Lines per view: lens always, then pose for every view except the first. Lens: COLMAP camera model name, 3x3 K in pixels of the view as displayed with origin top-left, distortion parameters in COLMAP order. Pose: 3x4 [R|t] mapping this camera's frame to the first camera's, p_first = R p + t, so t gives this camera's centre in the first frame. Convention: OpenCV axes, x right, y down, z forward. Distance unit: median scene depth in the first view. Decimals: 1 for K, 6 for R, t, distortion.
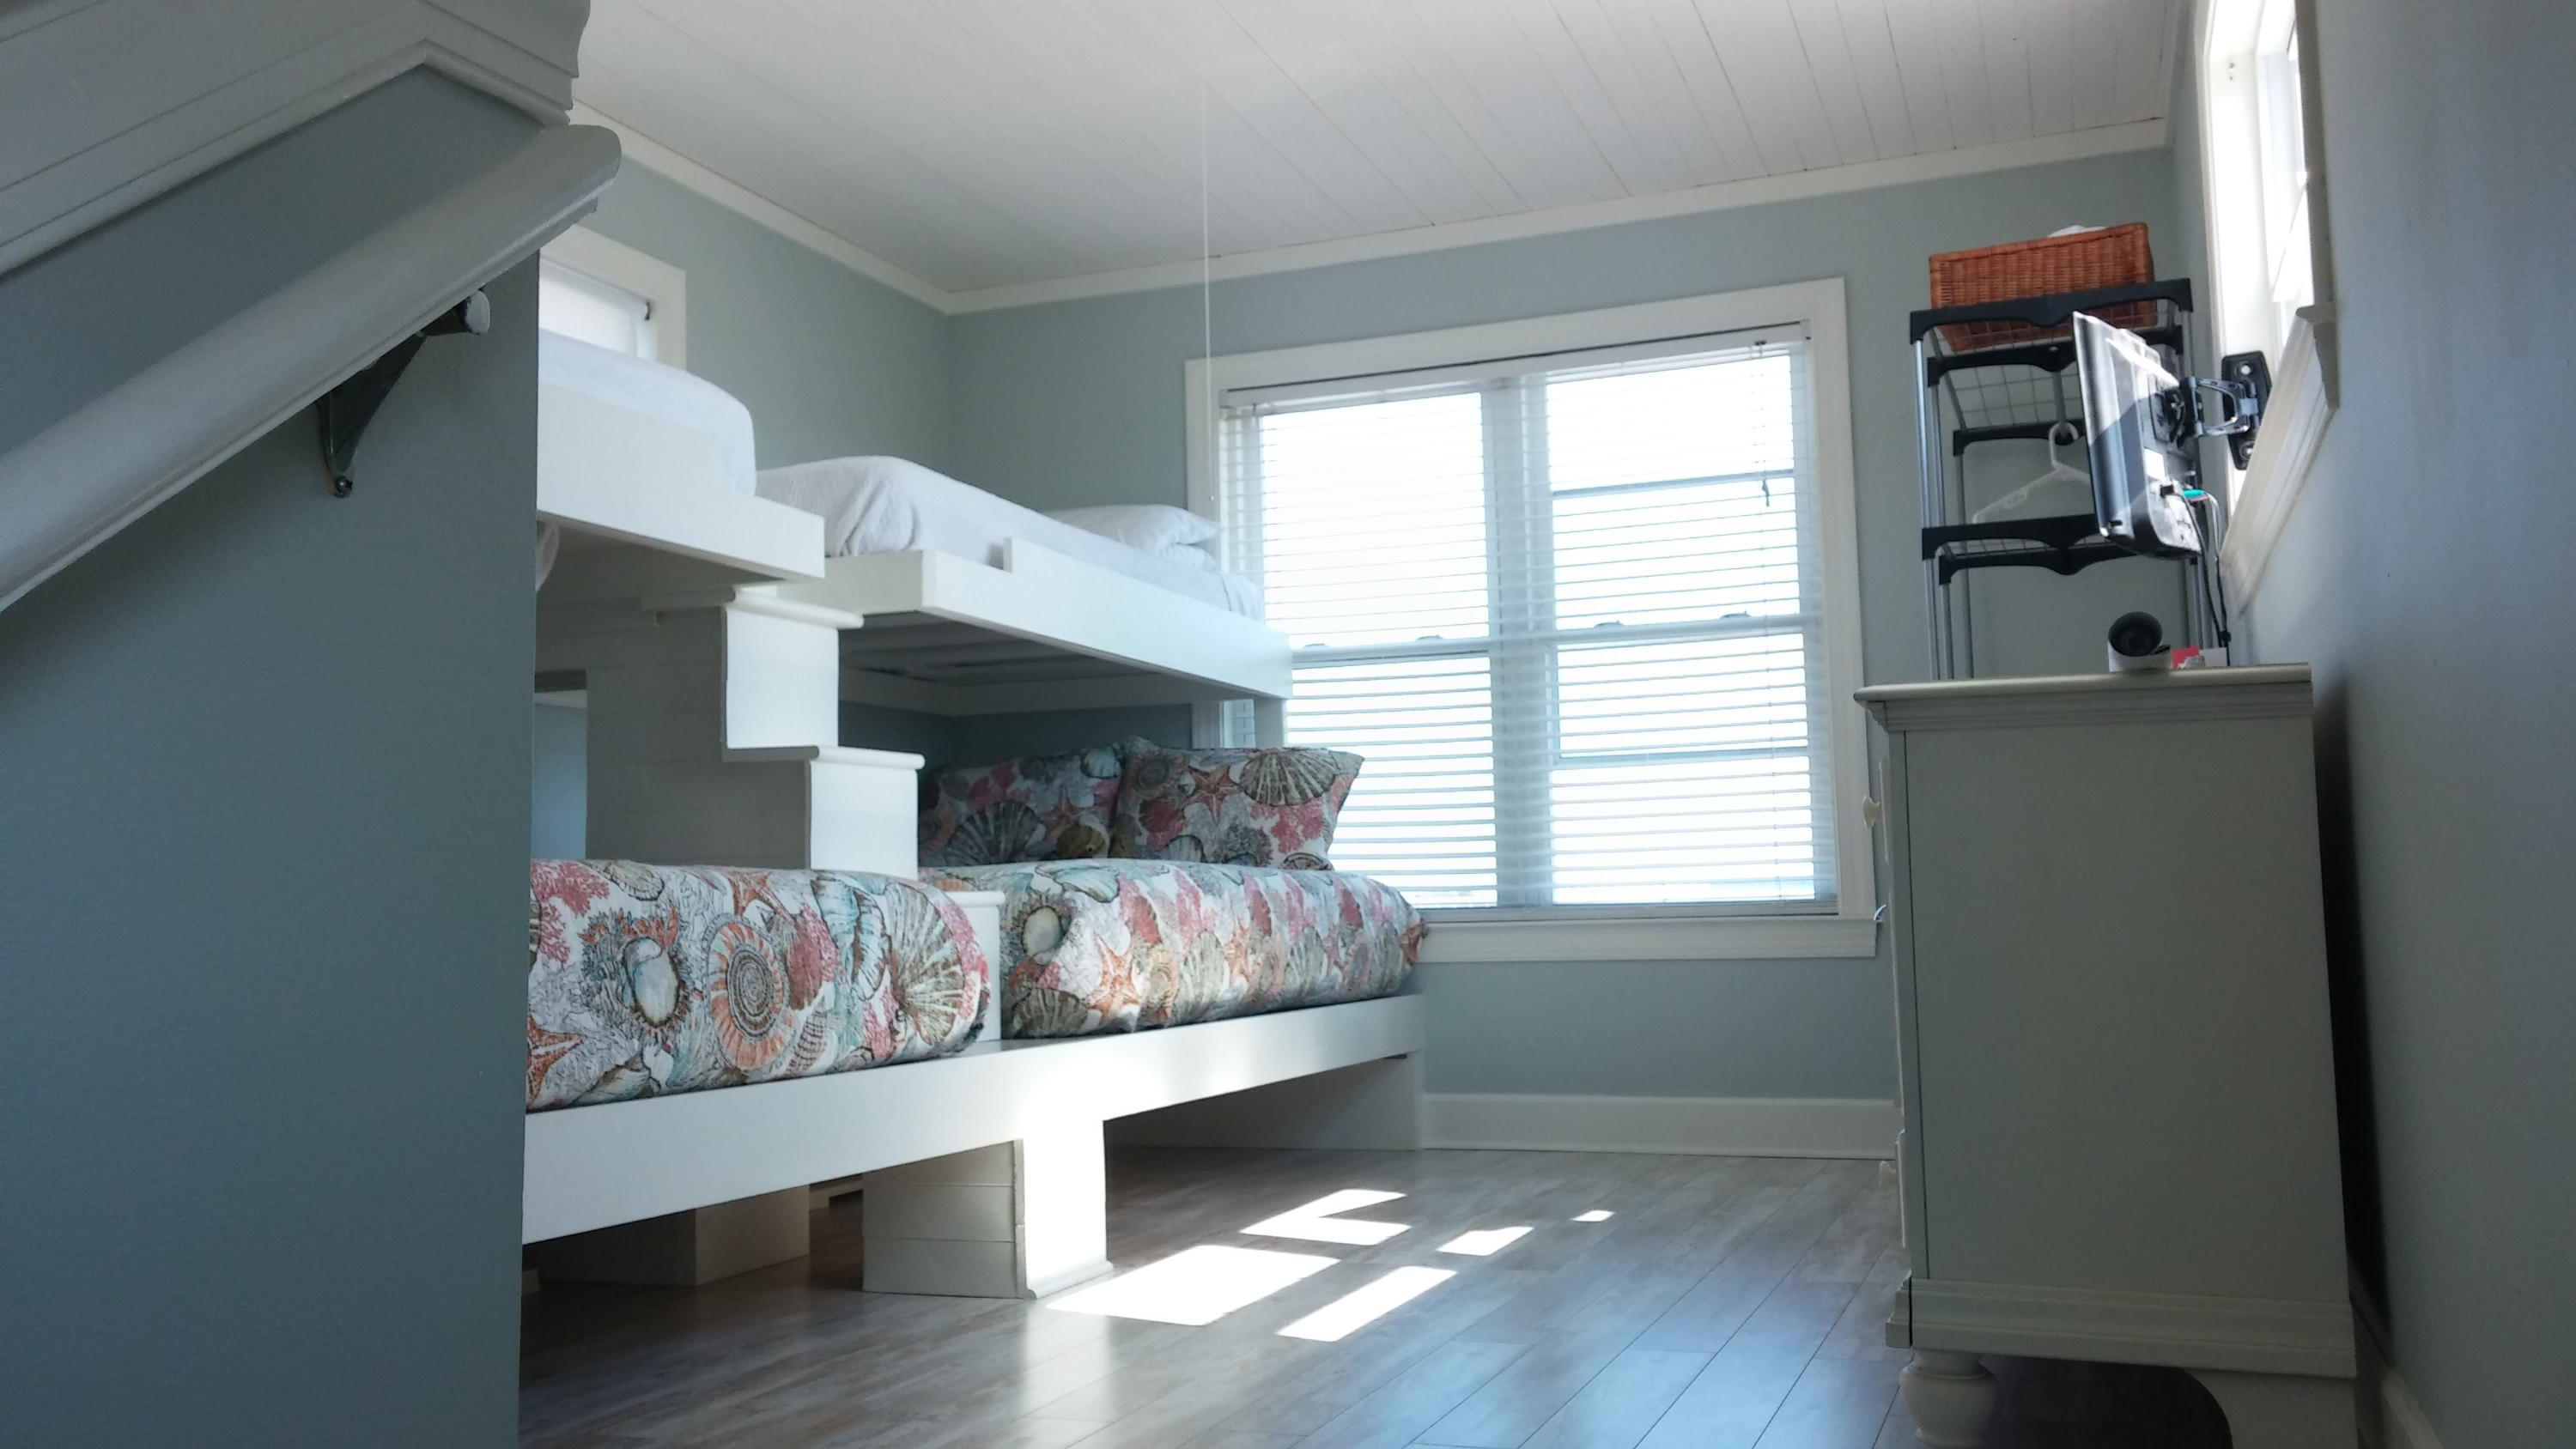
lens RADIAL K [[2080.0, 0, 1288.0], [0, 2080.0, 724.5], [0, 0, 1]] dist [0.000664, -0.000539]
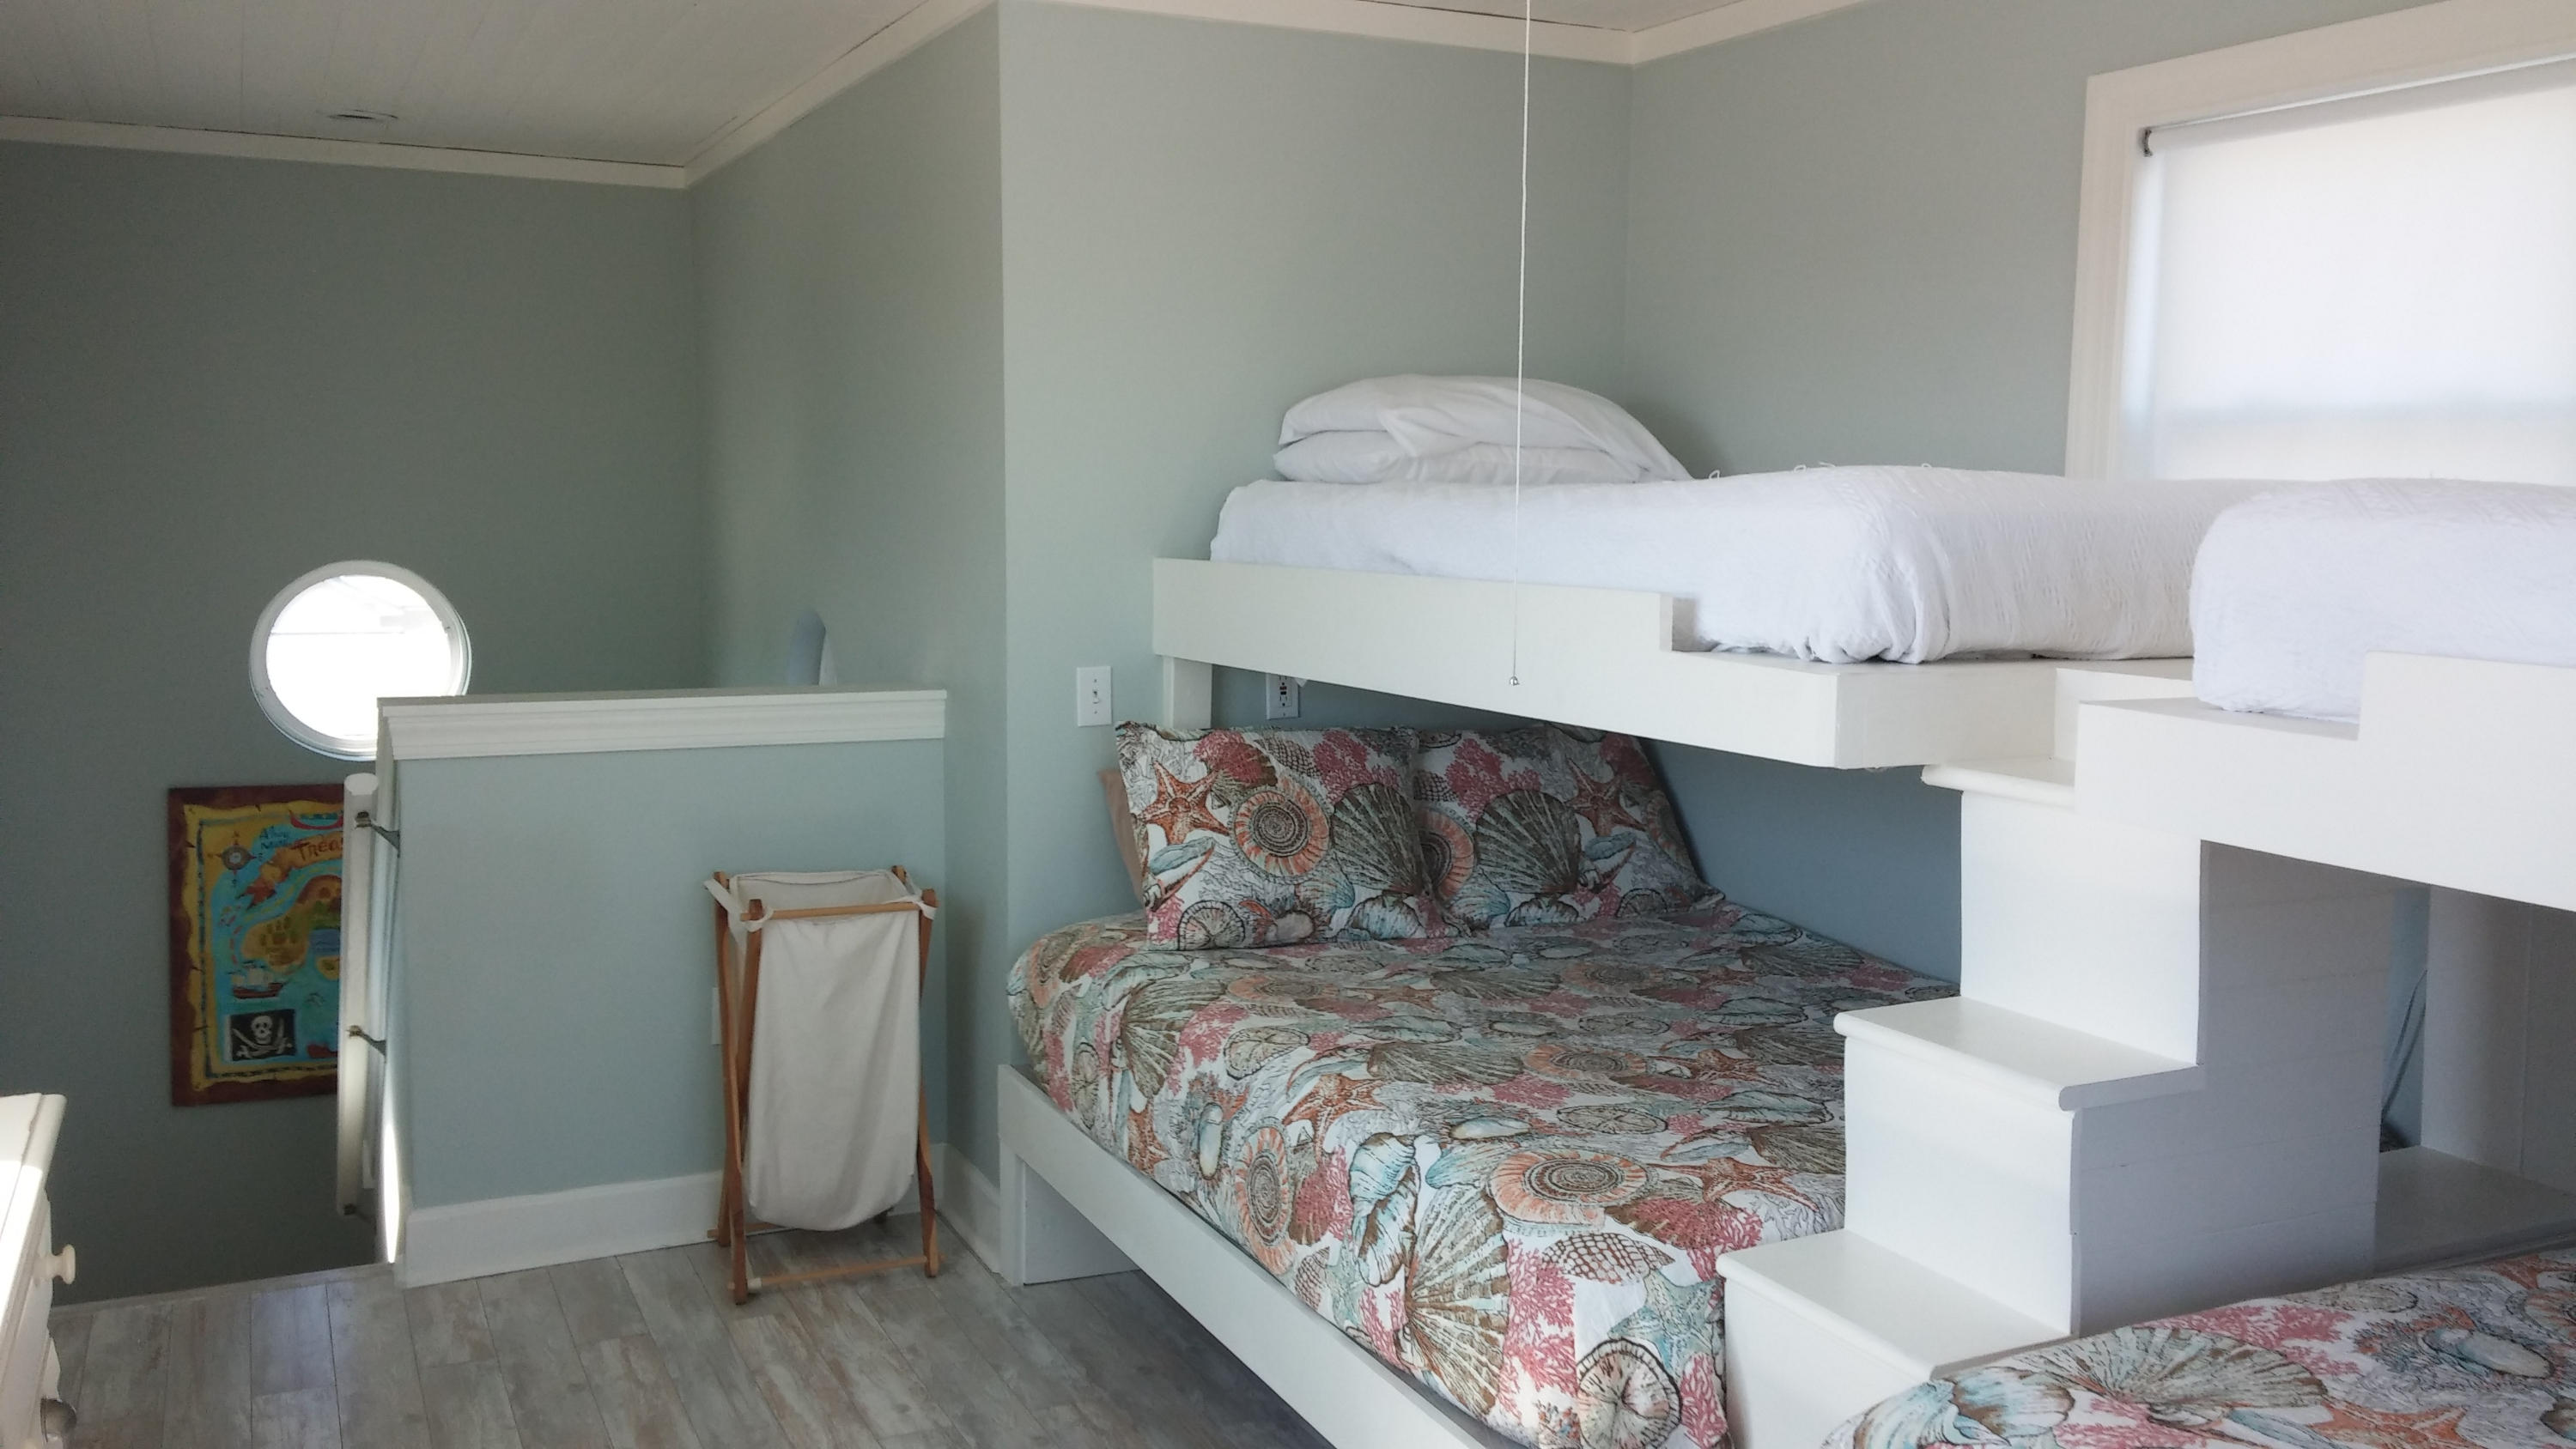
lens RADIAL K [[2080.0, 0, 1288.0], [0, 2080.0, 724.5], [0, 0, 1]] dist [0.000664, -0.000539]
pose [[-0.677446, 0.096613, -0.729200, 0.431103], [0.070838, 0.995298, 0.066059, -0.160448], [0.732154, -0.006904, -0.681105, 1.561379]]
